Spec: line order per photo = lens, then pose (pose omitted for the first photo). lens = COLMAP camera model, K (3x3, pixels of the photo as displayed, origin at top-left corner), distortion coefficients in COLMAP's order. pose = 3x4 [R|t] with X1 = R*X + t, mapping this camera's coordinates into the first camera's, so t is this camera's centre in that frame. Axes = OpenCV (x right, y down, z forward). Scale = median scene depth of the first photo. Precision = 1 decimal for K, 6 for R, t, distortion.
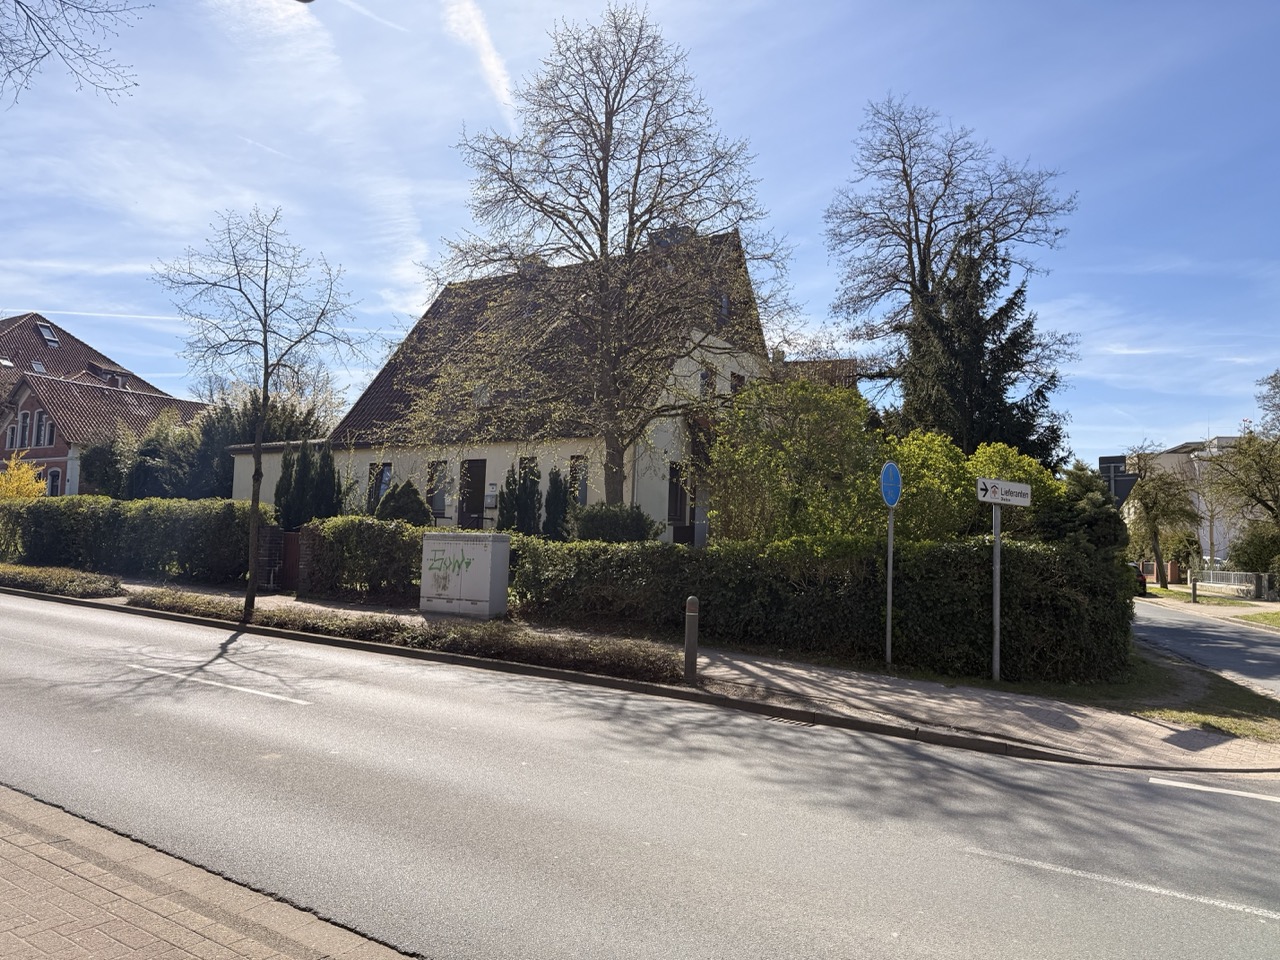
lens RADIAL K [[930.0, 0, 641.0], [0, 930.0, 509.2], [0, 0, 1]] dist [0.008686, 0.004912]
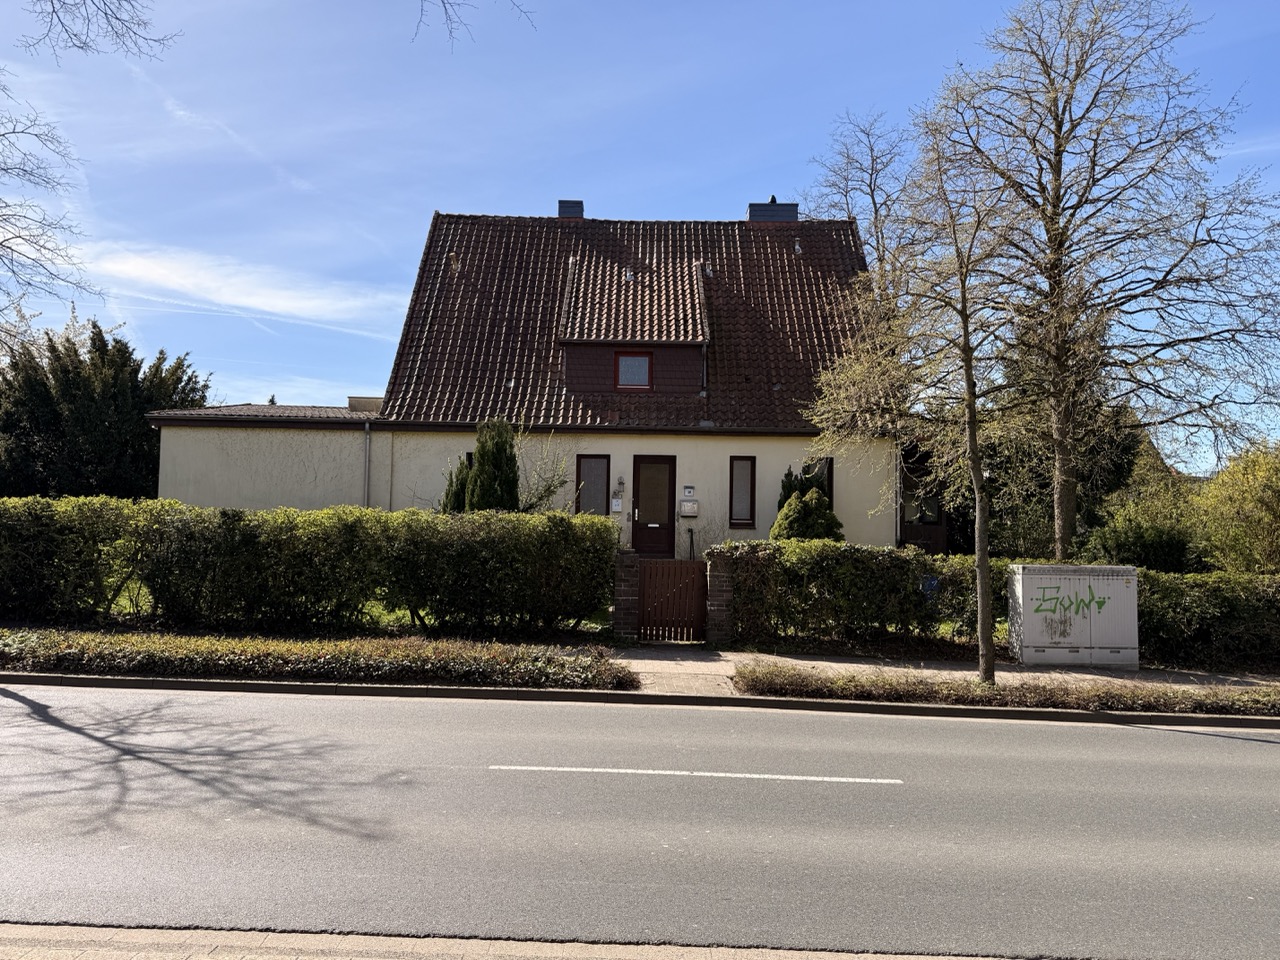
lens RADIAL K [[985.2, 0, 694.3], [0, 985.2, 476.4], [0, 0, 1]] dist [0.013225, 0.002163]
pose [[0.818265, 0.030006, 0.574057, -0.163742], [-0.016577, 0.999453, -0.028613, -0.003819], [-0.574602, 0.013897, 0.818315, 0.081008]]
